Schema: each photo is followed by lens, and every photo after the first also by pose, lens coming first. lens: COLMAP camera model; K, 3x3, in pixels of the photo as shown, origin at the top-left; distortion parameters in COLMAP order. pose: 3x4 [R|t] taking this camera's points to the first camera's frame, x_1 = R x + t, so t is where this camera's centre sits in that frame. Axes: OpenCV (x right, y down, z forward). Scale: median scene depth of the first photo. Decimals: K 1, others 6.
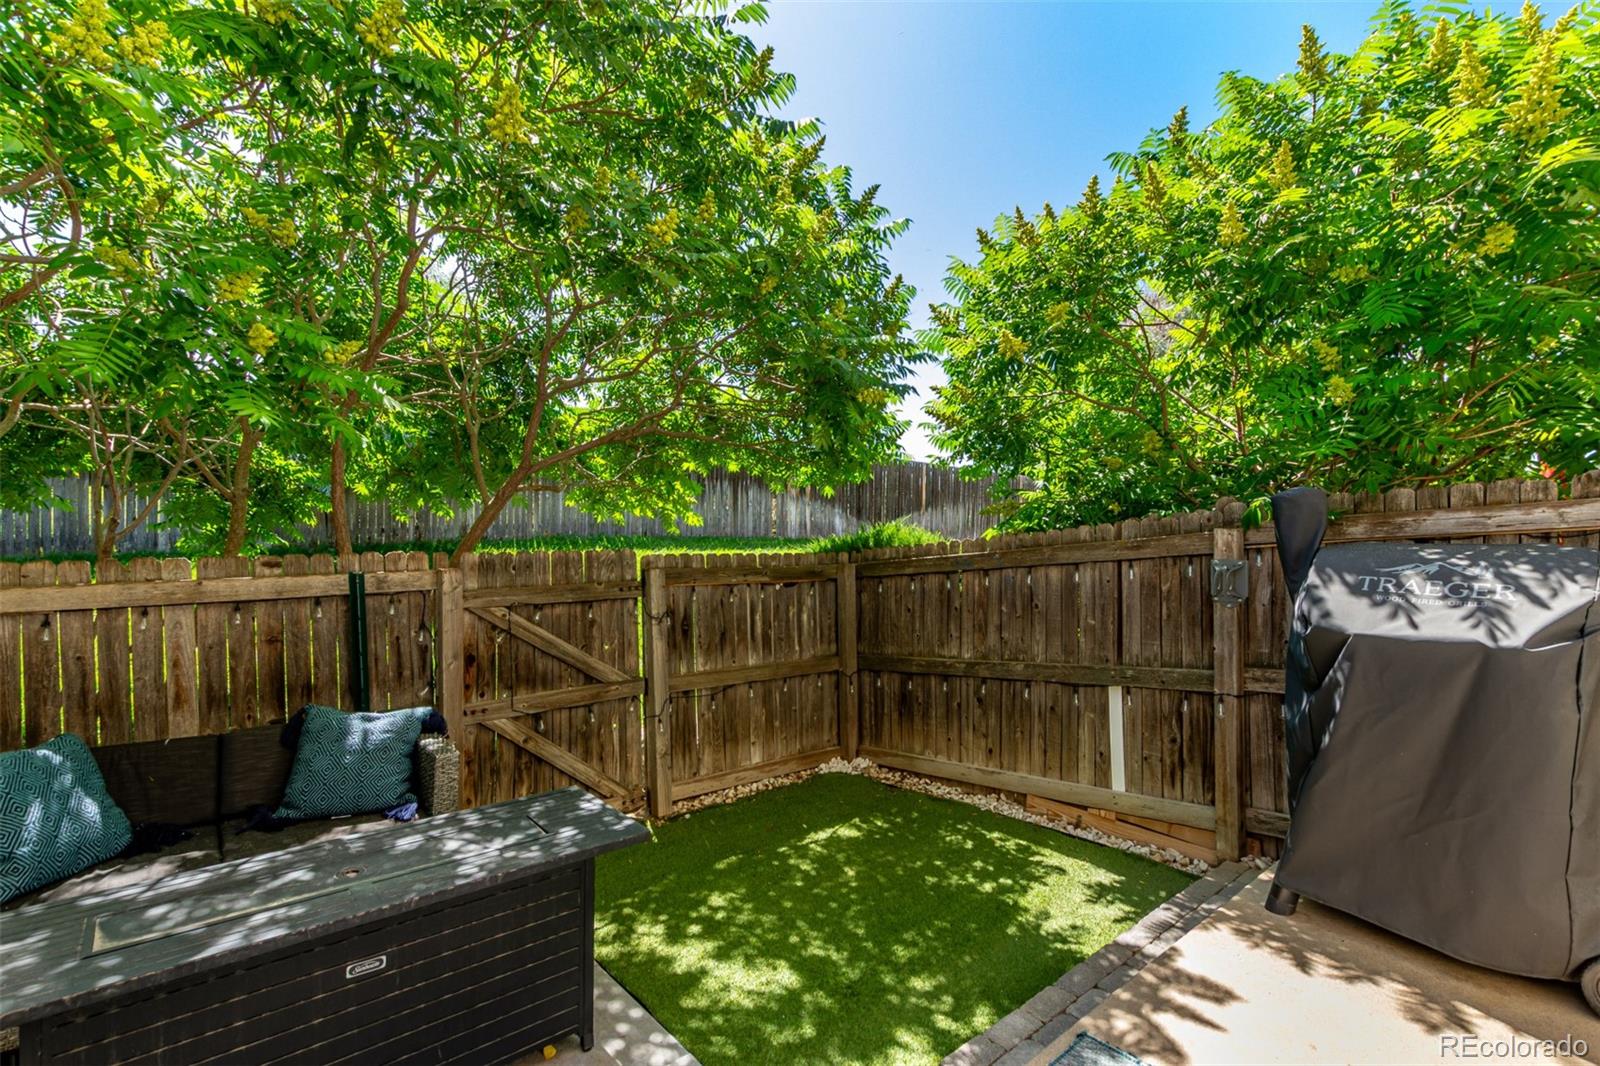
lens RADIAL K [[732.5, 0, 797.9], [0, 732.5, 540.3], [0, 0, 1]] dist [0.002436, -0.002619]
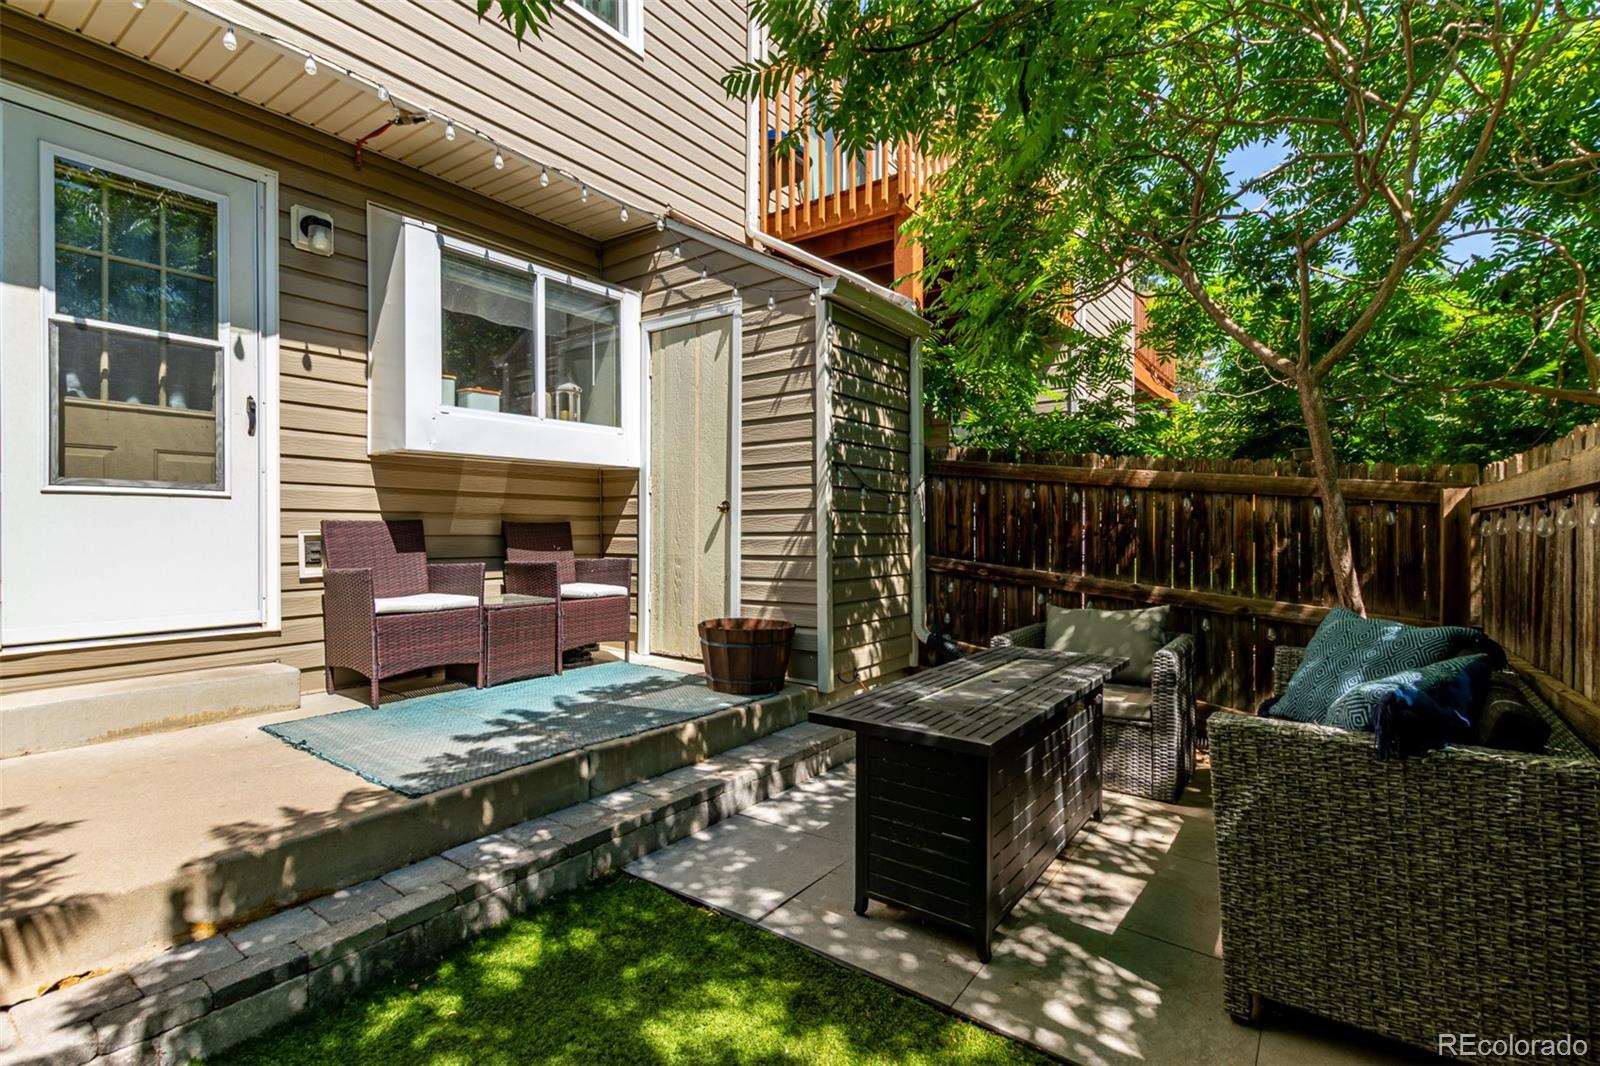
lens RADIAL K [[732.5, 0, 805.9], [0, 732.5, 533.9], [0, 0, 1]] dist [0.002436, -0.002619]
pose [[-0.972092, -0.002197, -0.234588, 0.017032], [-0.002938, 0.999992, 0.002808, 0.170948], [0.234580, 0.003419, -0.972091, 1.959067]]
